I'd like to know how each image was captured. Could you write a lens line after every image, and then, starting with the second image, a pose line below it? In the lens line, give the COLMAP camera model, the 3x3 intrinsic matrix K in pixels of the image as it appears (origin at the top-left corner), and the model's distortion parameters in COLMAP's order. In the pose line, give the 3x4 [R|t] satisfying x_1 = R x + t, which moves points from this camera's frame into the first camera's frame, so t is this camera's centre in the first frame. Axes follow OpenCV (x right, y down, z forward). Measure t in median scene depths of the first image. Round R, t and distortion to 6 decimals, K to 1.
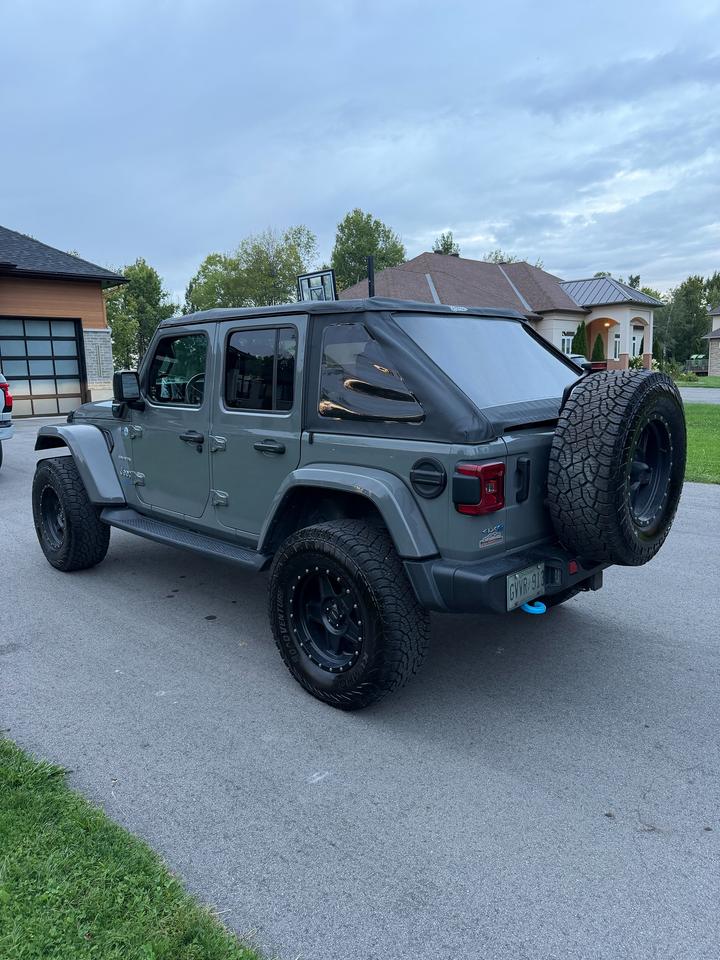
lens RADIAL K [[687.2, 0, 366.7], [0, 687.2, 477.5], [0, 0, 1]] dist [0.041615, -0.051302]
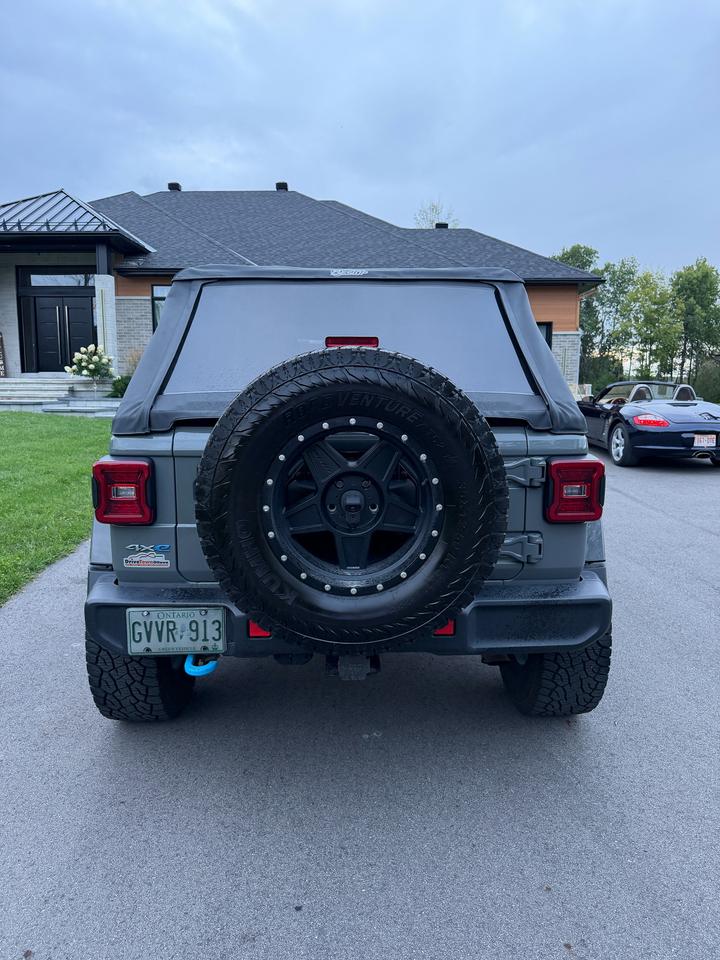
lens RADIAL K [[687.2, 0, 370.3], [0, 687.2, 481.9], [0, 0, 1]] dist [0.041615, -0.051302]
pose [[0.700847, 0.125464, -0.702191, 0.729663], [-0.128111, 0.990543, 0.049119, -0.056508], [0.701713, 0.055533, 0.710292, 0.496531]]
